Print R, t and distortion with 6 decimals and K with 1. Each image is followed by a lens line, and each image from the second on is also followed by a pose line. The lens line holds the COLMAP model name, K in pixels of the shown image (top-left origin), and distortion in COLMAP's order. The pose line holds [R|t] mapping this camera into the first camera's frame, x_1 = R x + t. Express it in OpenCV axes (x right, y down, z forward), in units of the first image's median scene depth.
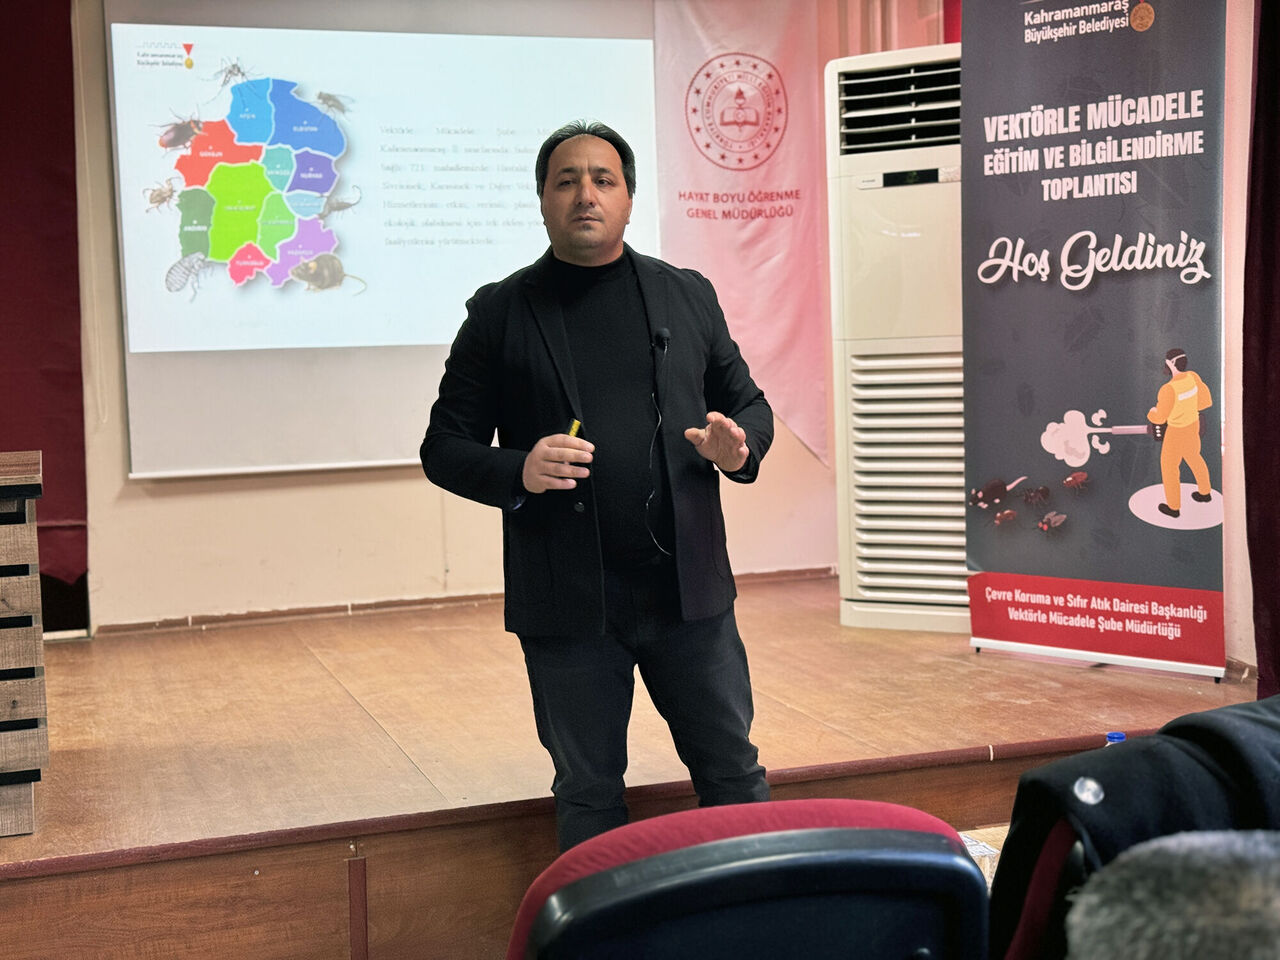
lens RADIAL K [[1748.2, 0, 646.7], [0, 1748.2, 478.2], [0, 0, 1]] dist [0.196664, 0.000000]
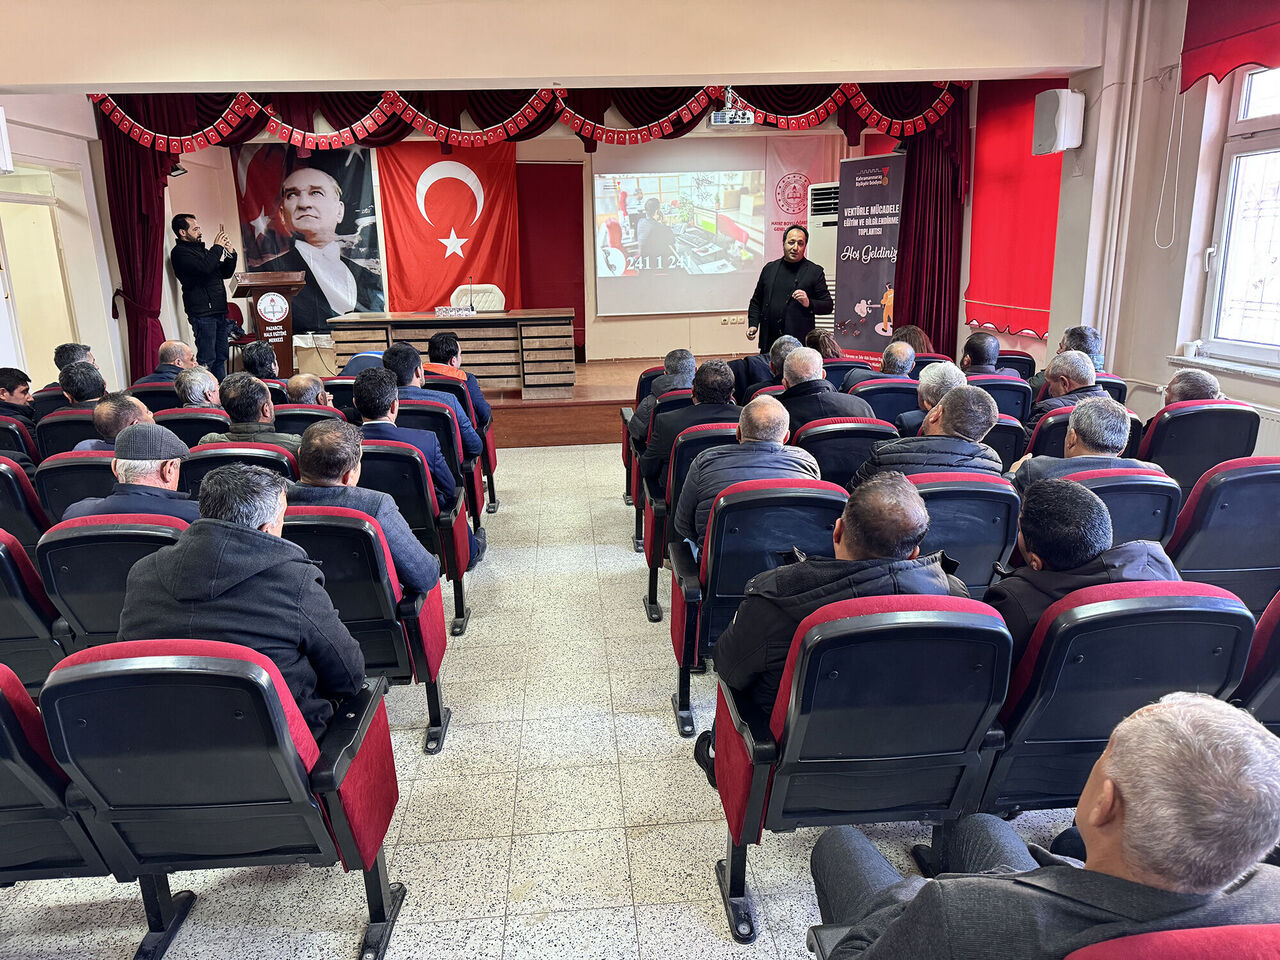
lens RADIAL K [[898.1, 0, 637.7], [0, 898.1, 485.6], [0, 0, 1]] dist [0.001338, 0.000181]
pose [[0.967947, 0.061406, -0.243532, 0.261489], [-0.016171, 0.982876, 0.183557, 0.002369], [0.250633, -0.173735, 0.952365, -0.788120]]
